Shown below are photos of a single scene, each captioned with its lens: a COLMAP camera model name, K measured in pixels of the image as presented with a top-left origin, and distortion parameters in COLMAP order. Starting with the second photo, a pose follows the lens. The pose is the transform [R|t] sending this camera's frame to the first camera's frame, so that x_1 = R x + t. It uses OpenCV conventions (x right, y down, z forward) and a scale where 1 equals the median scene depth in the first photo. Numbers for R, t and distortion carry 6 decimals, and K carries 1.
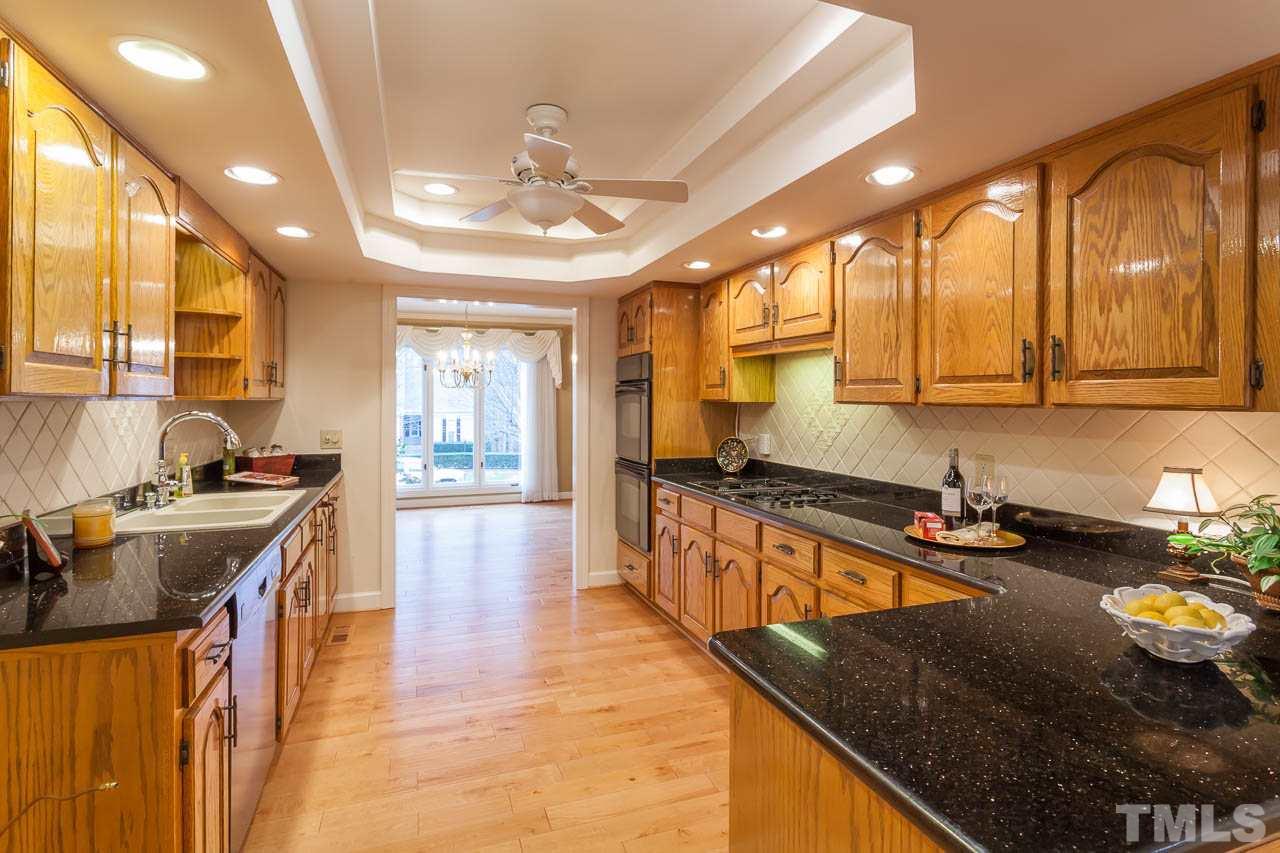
lens RADIAL K [[612.9, 0, 643.1], [0, 612.9, 399.2], [0, 0, 1]] dist [-0.000505, -0.000814]
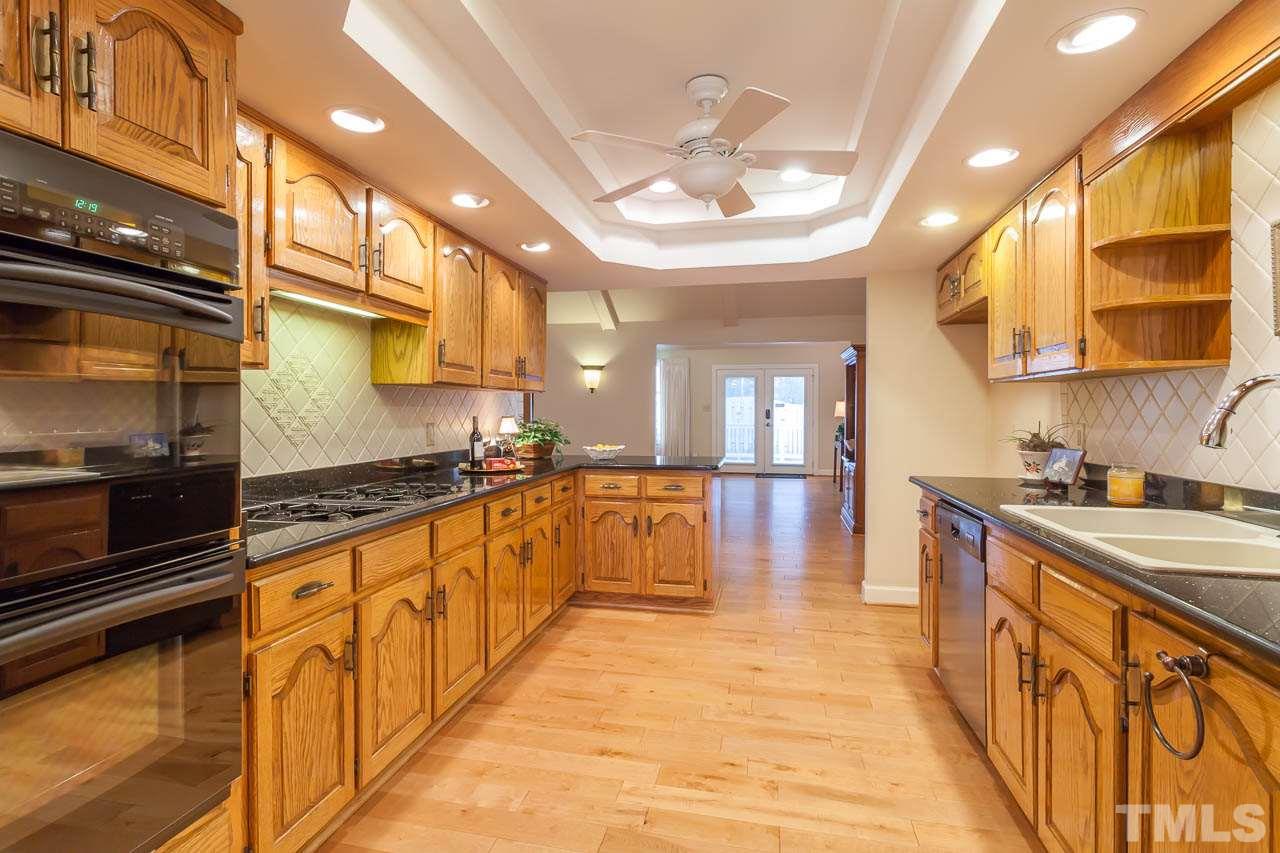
lens RADIAL K [[634.3, 0, 641.4], [0, 634.3, 419.9], [0, 0, 1]] dist [-0.005887, -0.000604]
pose [[-0.849286, -0.010173, 0.527835, -0.577182], [-0.008682, 0.999948, 0.005302, 0.064303], [-0.527862, -0.000080, -0.849330, 1.825611]]
